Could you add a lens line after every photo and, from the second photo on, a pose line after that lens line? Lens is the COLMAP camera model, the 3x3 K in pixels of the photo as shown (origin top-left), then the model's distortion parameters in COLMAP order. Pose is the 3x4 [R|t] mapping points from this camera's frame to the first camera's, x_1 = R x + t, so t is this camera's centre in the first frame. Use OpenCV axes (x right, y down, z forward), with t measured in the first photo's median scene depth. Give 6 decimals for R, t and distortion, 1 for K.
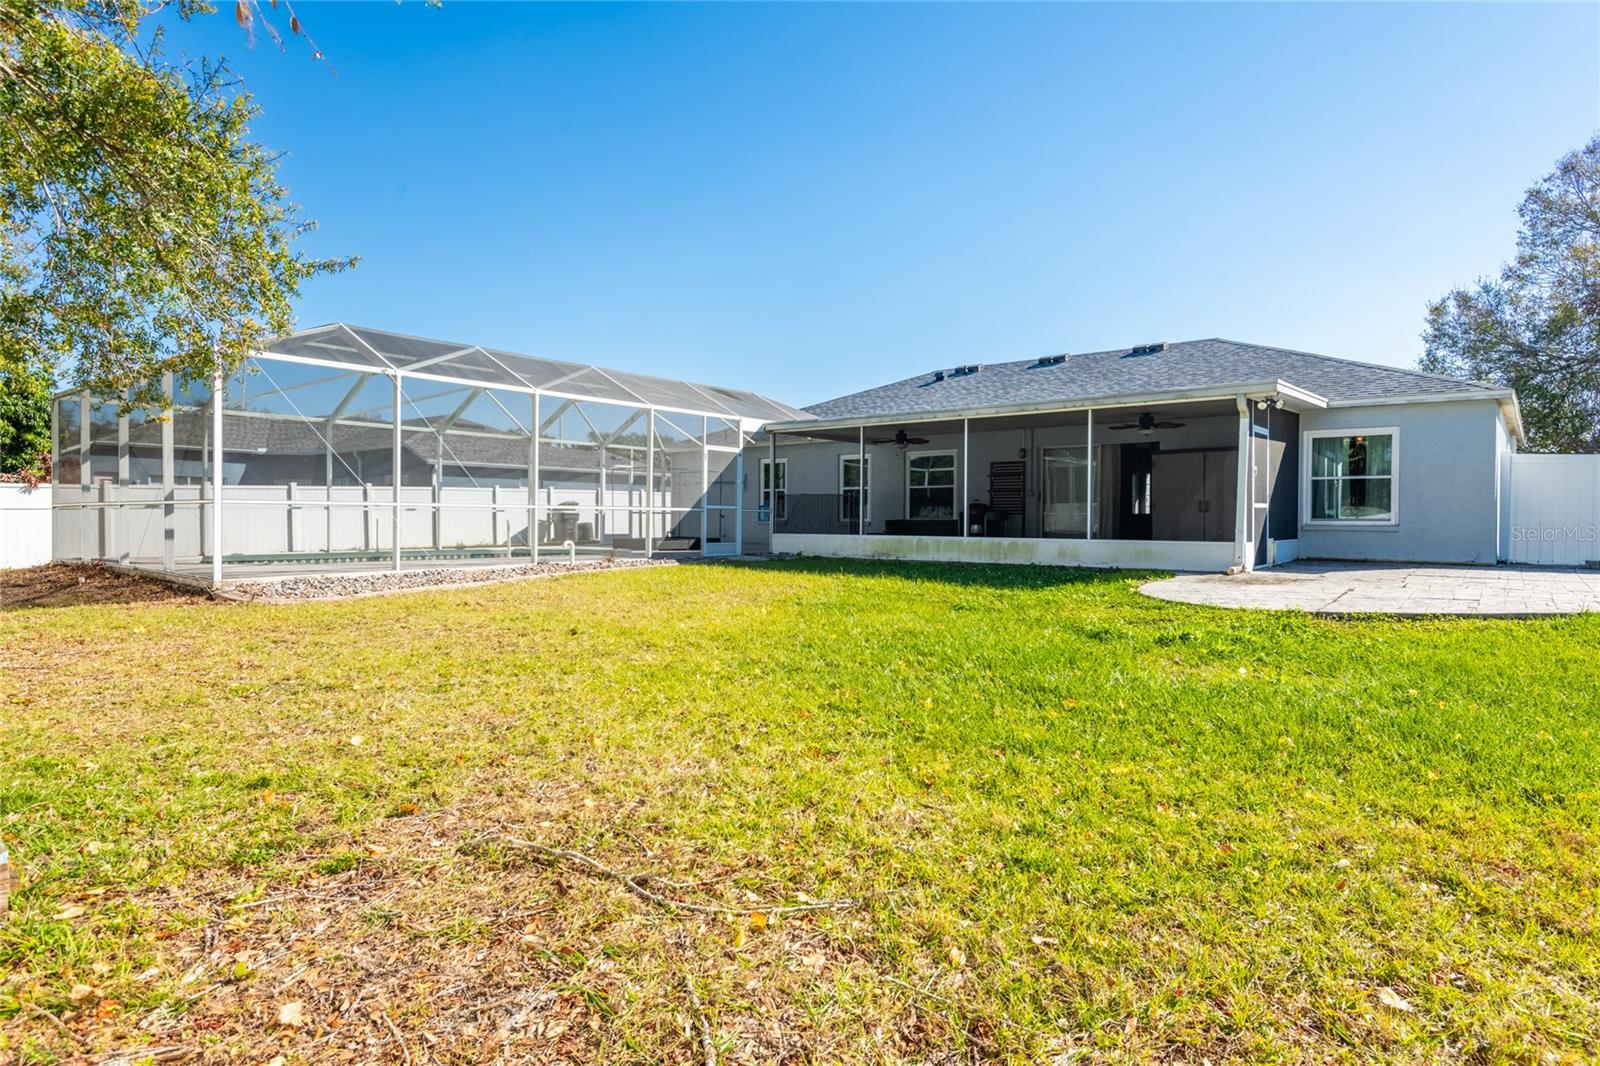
lens RADIAL K [[921.0, 0, 800.6], [0, 921.0, 530.5], [0, 0, 1]] dist [0.013672, -0.000828]
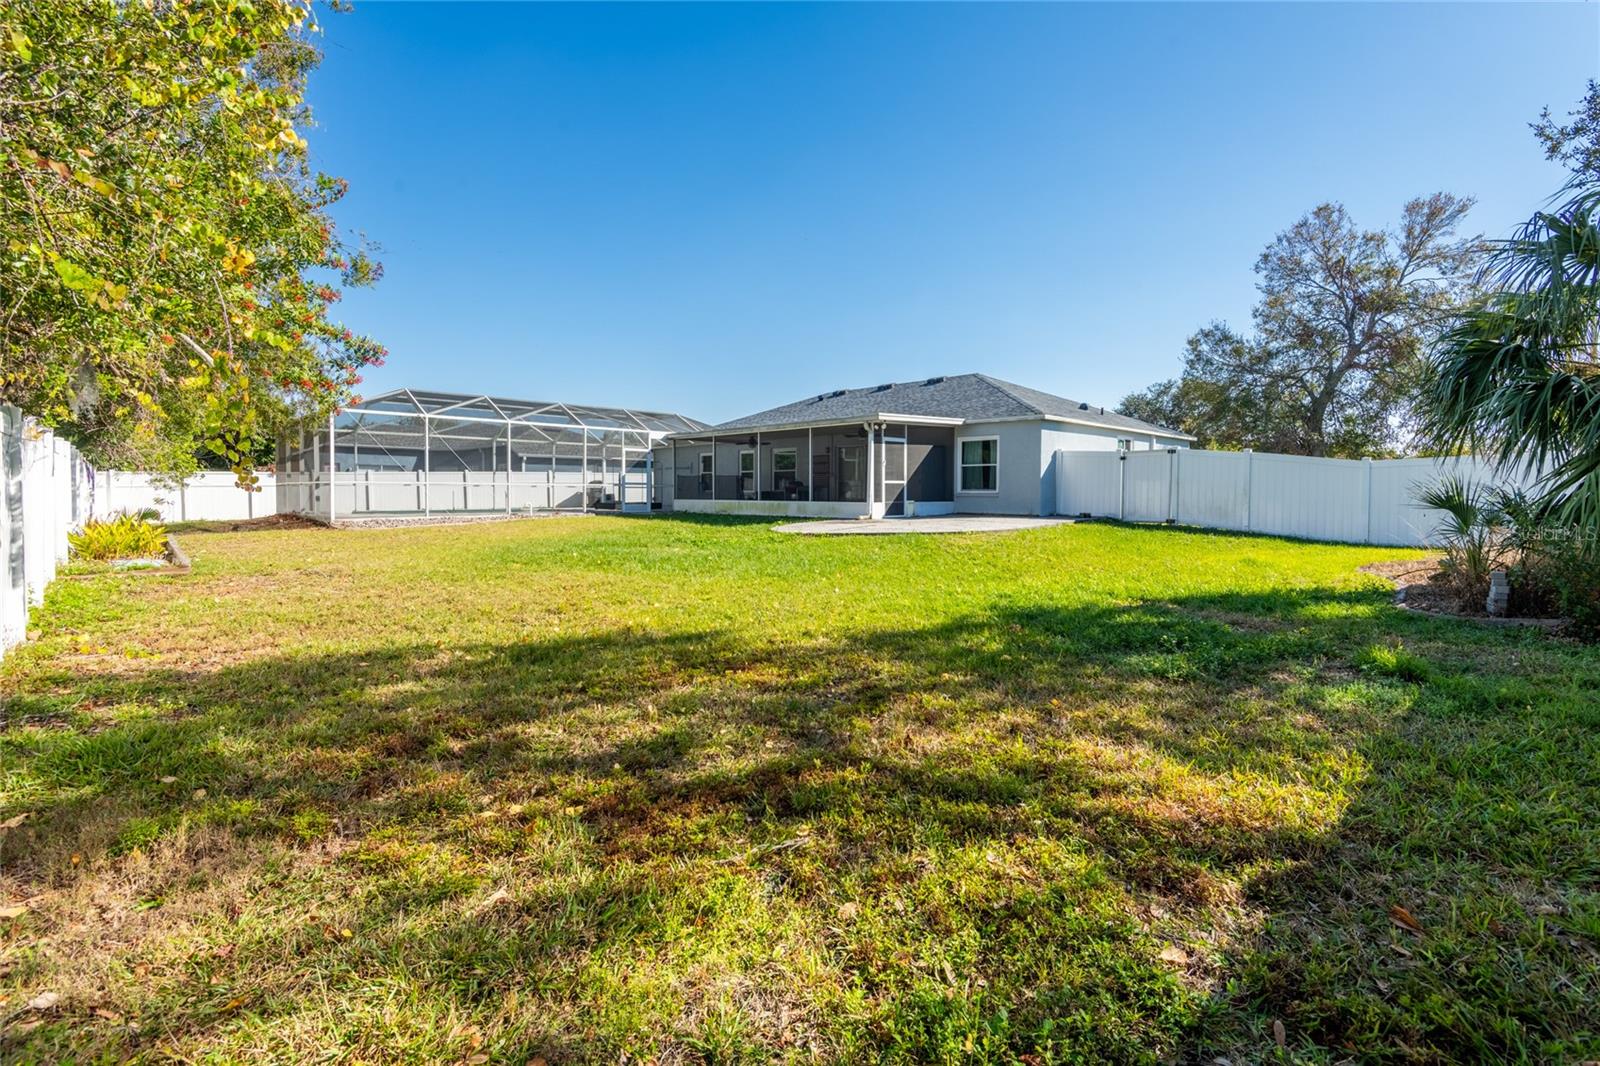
lens RADIAL K [[737.0, 0, 800.2], [0, 737.0, 525.4], [0, 0, 1]] dist [0.028947, -0.014512]
pose [[0.991923, 0.004544, -0.126760, 0.386345], [-0.000399, 0.999465, 0.032708, 0.007433], [0.126841, -0.032393, 0.991394, -0.328514]]
